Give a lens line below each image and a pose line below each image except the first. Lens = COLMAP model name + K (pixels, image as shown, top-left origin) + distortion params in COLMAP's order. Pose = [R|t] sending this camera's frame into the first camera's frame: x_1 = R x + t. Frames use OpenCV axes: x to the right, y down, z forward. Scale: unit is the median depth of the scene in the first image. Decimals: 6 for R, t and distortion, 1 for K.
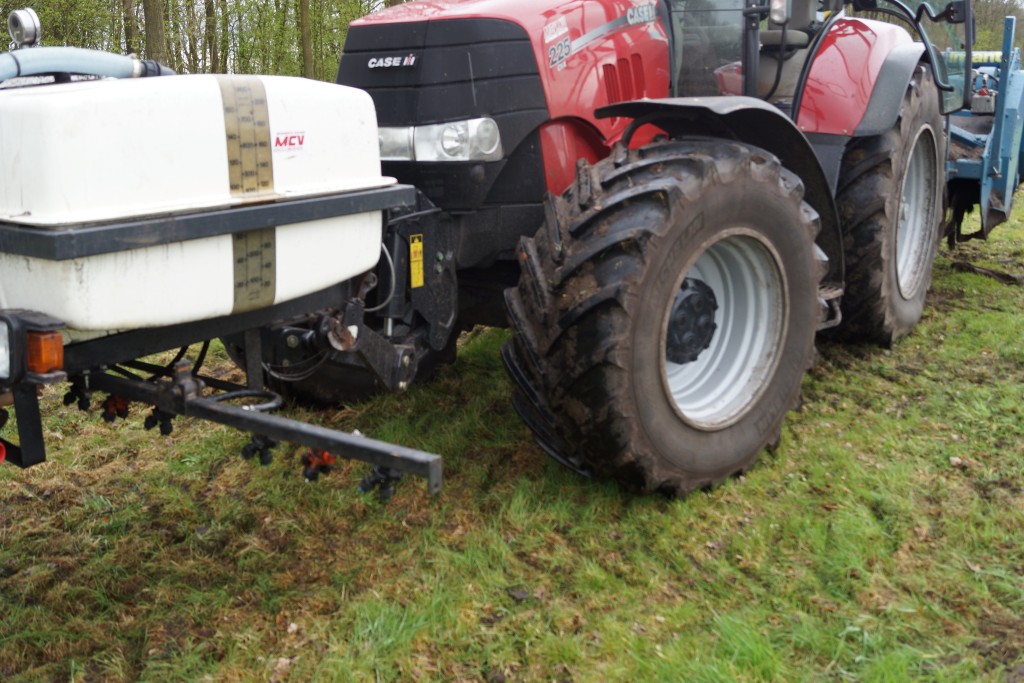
lens RADIAL K [[977.8, 0, 512.0], [0, 977.8, 340.6], [0, 0, 1]] dist [-0.062792, 0.000000]
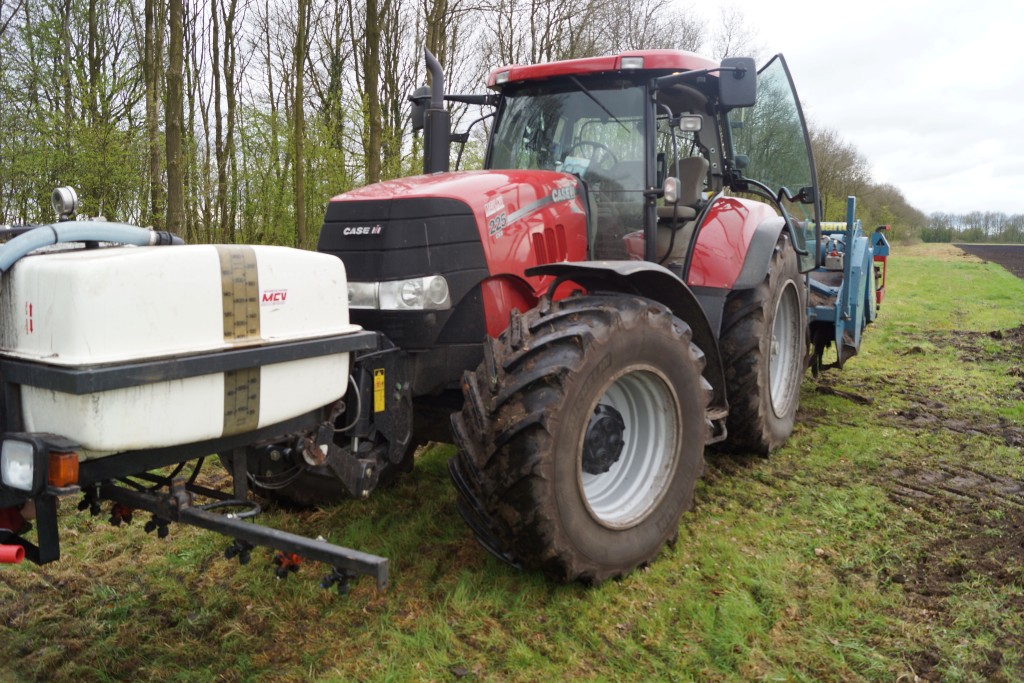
lens RADIAL K [[808.6, 0, 515.8], [0, 808.6, 341.2], [0, 0, 1]] dist [-0.085374, 0.018559]
pose [[0.998211, 0.007934, 0.059268, 0.012692], [-0.000146, 0.991479, -0.130267, -0.010548], [-0.059797, 0.130025, 0.989706, -0.017798]]
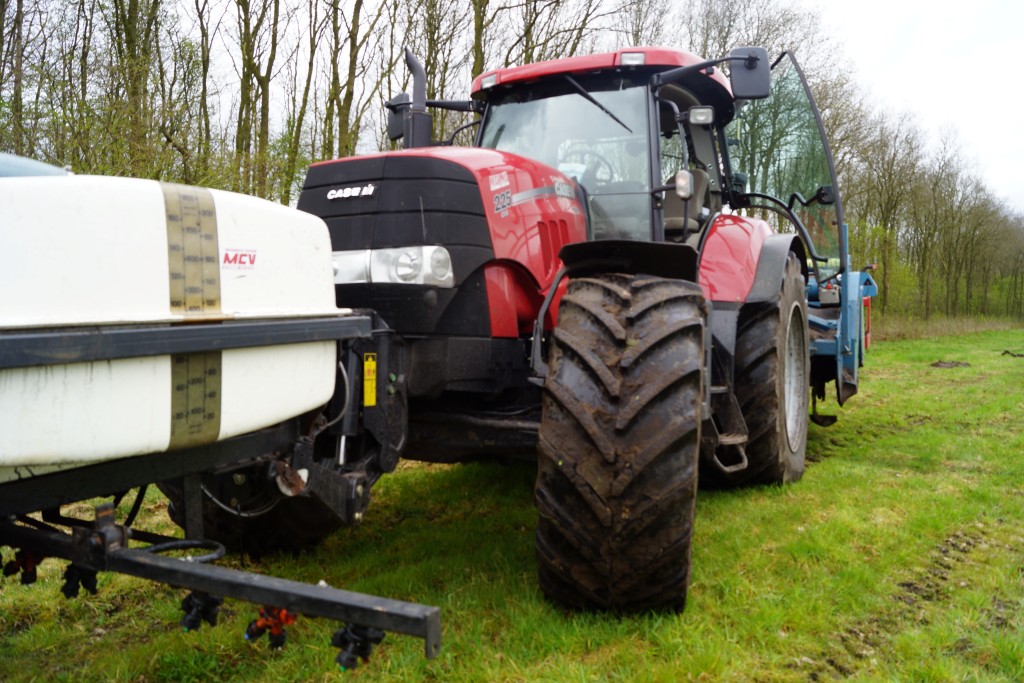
lens RADIAL K [[808.6, 0, 516.2], [0, 808.6, 342.0], [0, 0, 1]] dist [-0.085374, 0.018559]
pose [[0.992253, 0.009681, 0.123855, -0.050507], [0.020352, 0.970823, -0.238933, 0.080499], [-0.122554, 0.239603, 0.963105, 0.172728]]
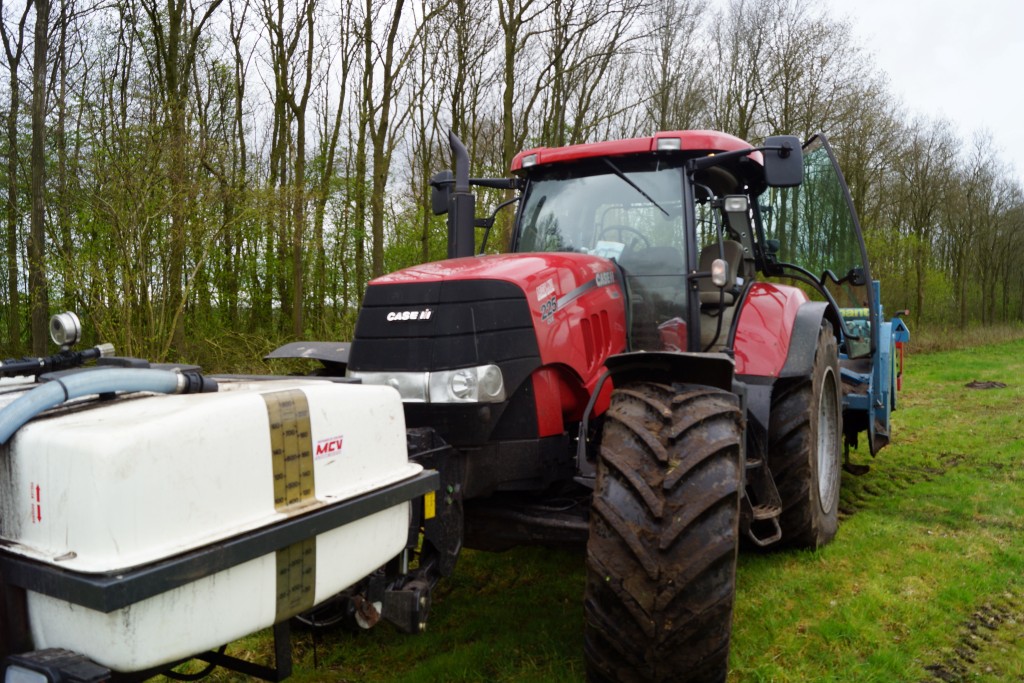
lens RADIAL K [[808.6, 0, 513.9], [0, 808.6, 343.6], [0, 0, 1]] dist [-0.085374, 0.018559]
pose [[0.996424, 0.003946, 0.084405, -0.079230], [0.016700, 0.970010, -0.242492, -0.024611], [-0.082830, 0.243034, 0.966475, 0.086416]]
